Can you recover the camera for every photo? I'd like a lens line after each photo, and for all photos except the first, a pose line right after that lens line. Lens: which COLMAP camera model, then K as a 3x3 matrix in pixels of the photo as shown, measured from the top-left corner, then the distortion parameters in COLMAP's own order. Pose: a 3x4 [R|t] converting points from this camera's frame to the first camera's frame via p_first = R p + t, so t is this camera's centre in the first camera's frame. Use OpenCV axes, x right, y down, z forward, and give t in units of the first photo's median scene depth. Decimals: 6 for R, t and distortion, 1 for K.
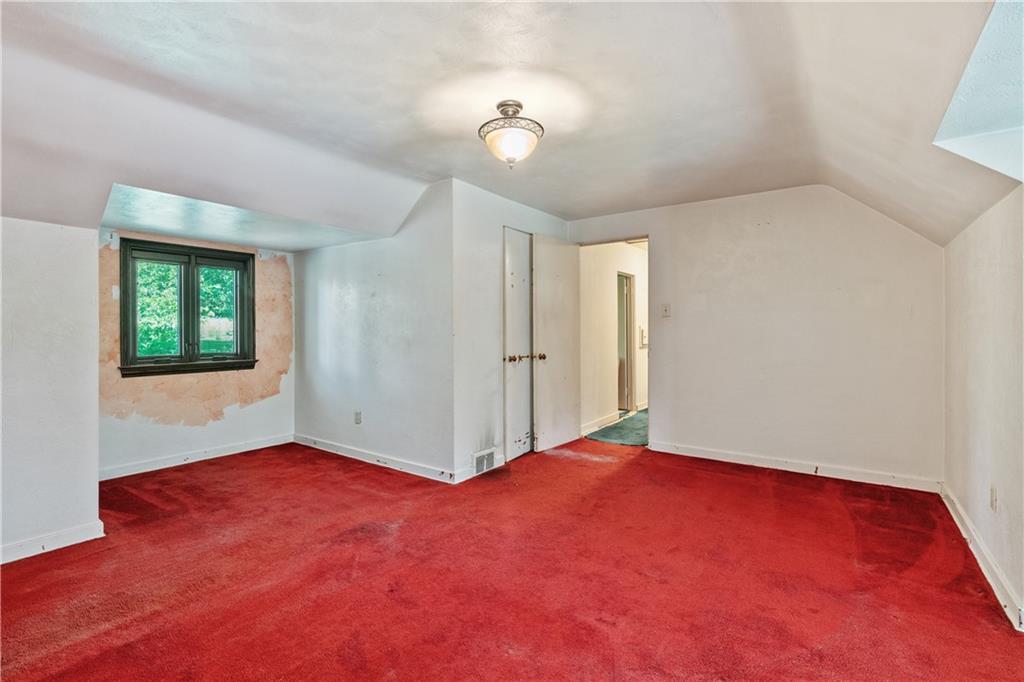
lens RADIAL K [[473.7, 0, 511.7], [0, 473.7, 337.0], [0, 0, 1]] dist [-0.001608, 0.000577]
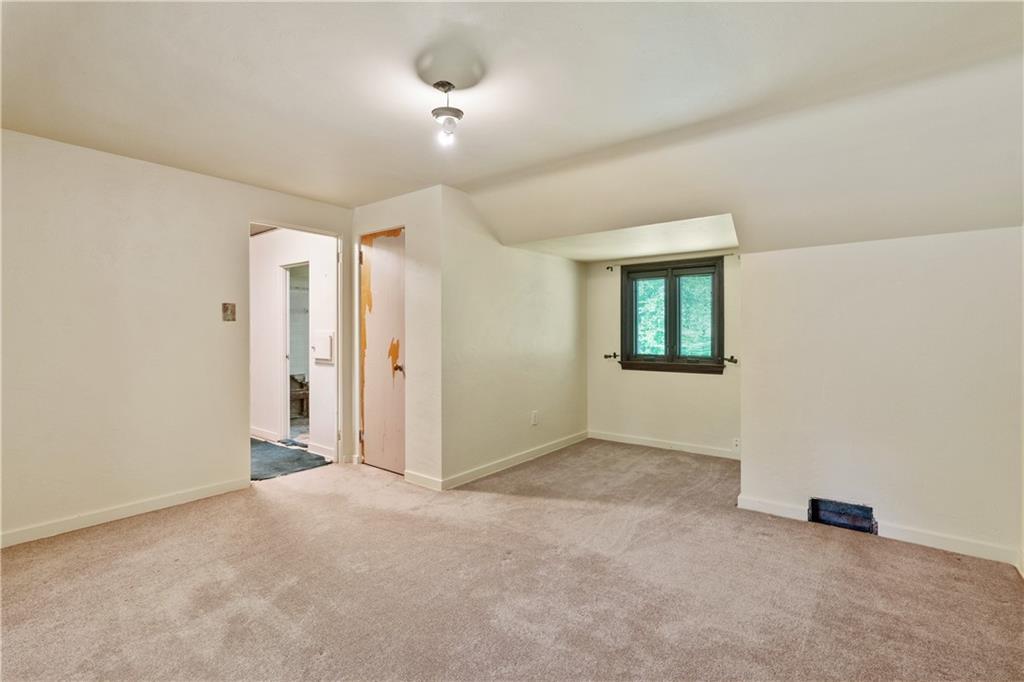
lens RADIAL K [[468.2, 0, 512.9], [0, 468.2, 333.6], [0, 0, 1]] dist [-0.002163, 0.000078]
pose [[-0.023958, 0.003870, -0.999705, 0.466209], [-0.016217, 0.999859, 0.004260, -0.014994], [0.999581, 0.016314, -0.023892, 0.650584]]
